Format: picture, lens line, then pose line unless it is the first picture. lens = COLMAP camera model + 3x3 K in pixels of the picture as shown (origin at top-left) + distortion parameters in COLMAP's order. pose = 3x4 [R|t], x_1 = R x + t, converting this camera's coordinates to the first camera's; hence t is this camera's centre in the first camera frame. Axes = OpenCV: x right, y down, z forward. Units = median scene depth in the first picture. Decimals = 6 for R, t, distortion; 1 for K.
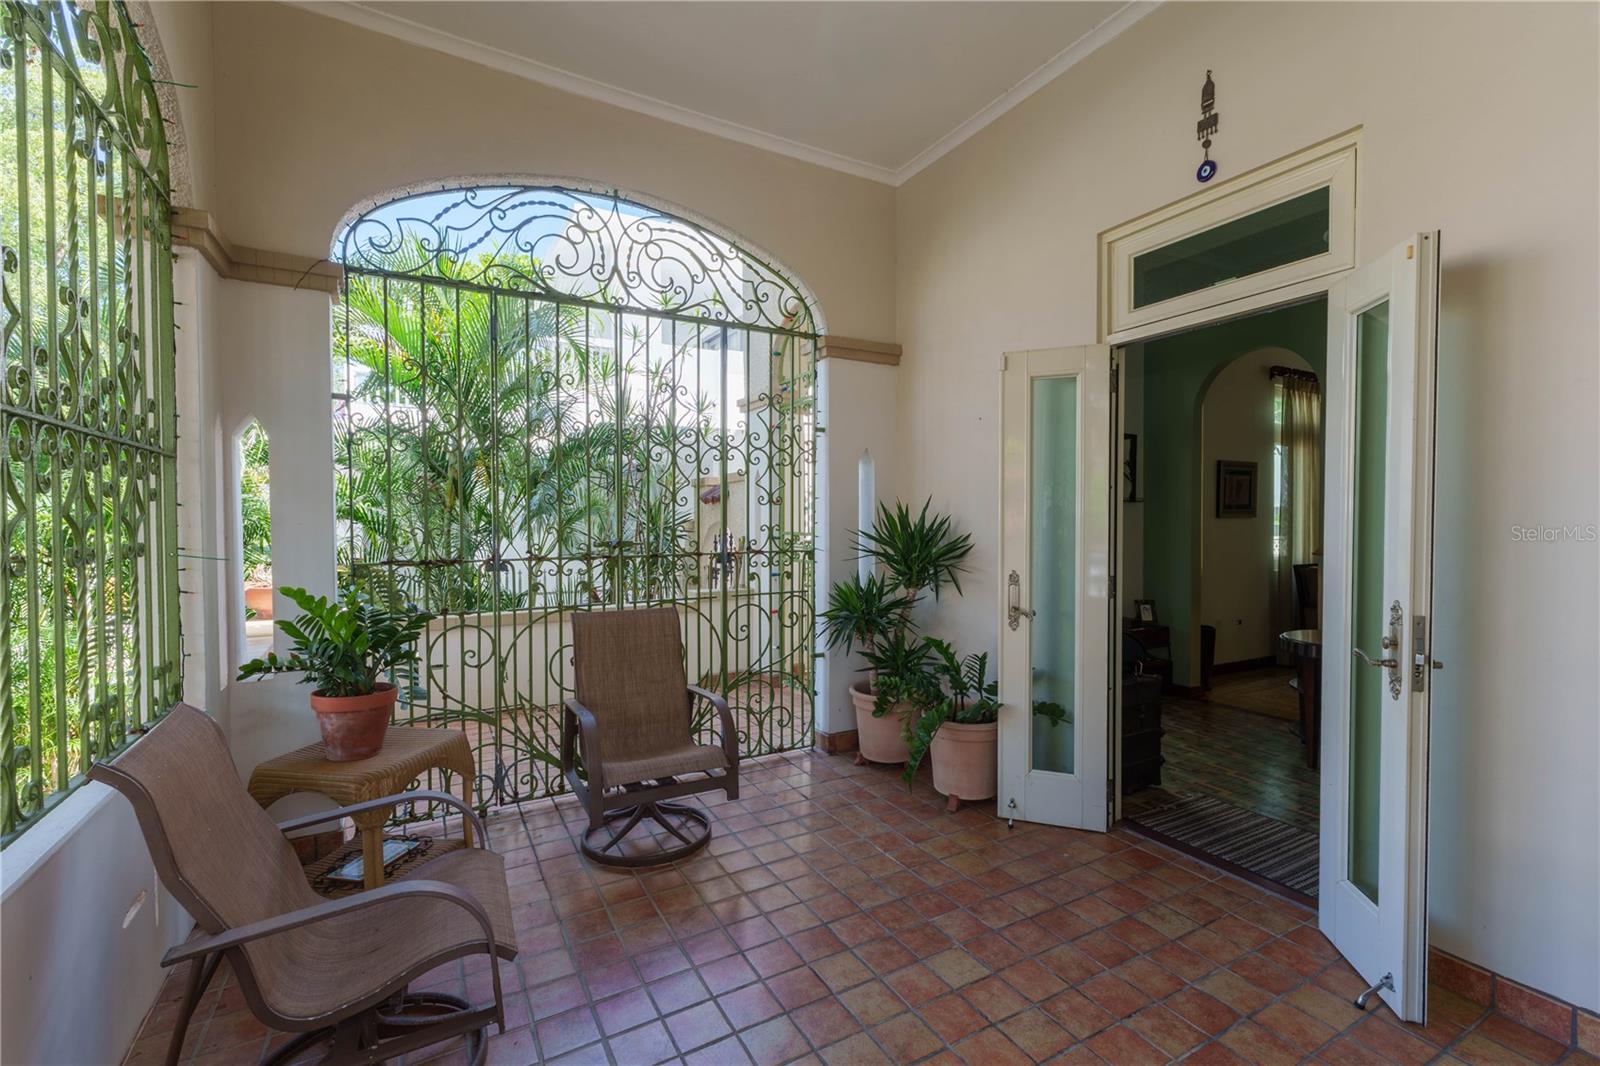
lens RADIAL K [[679.5, 0, 799.9], [0, 679.5, 535.9], [0, 0, 1]] dist [0.009323, 0.000078]
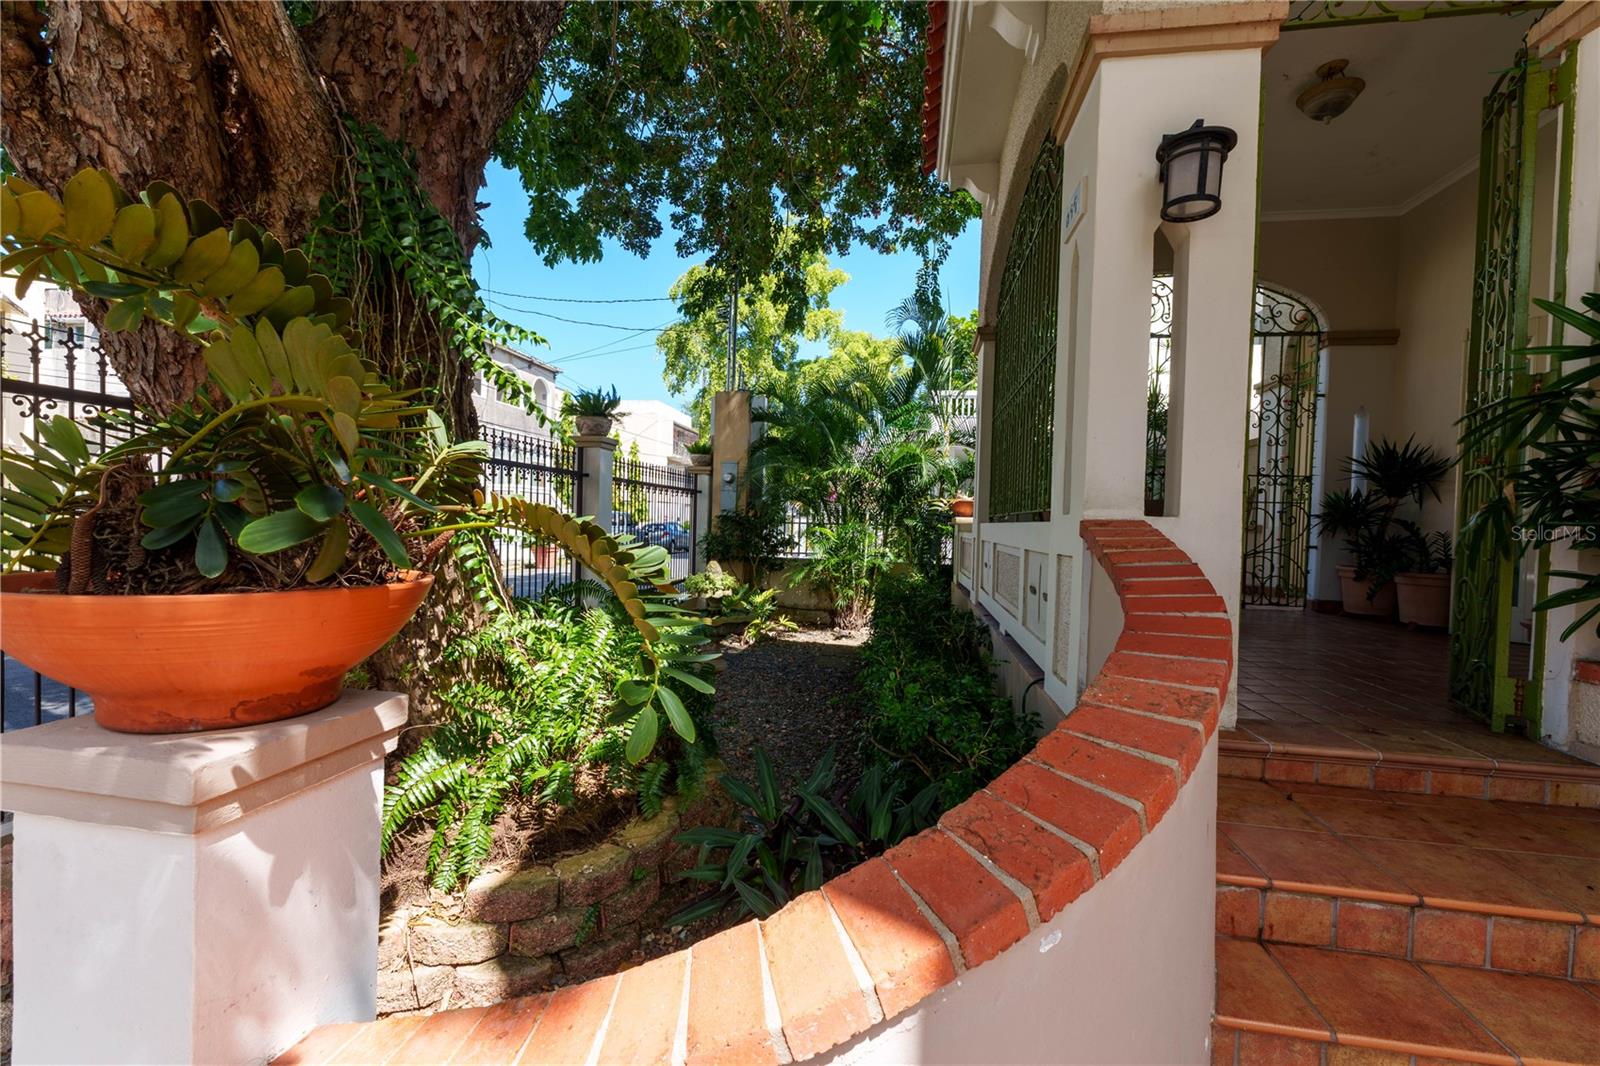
lens RADIAL K [[679.5, 0, 799.9], [0, 679.5, 535.9], [0, 0, 1]] dist [0.009323, 0.000078]
pose [[0.786408, 0.035515, -0.616685, 0.069308], [-0.048788, 0.998798, -0.004694, 0.220816], [0.615777, 0.033779, 0.787196, -0.897519]]
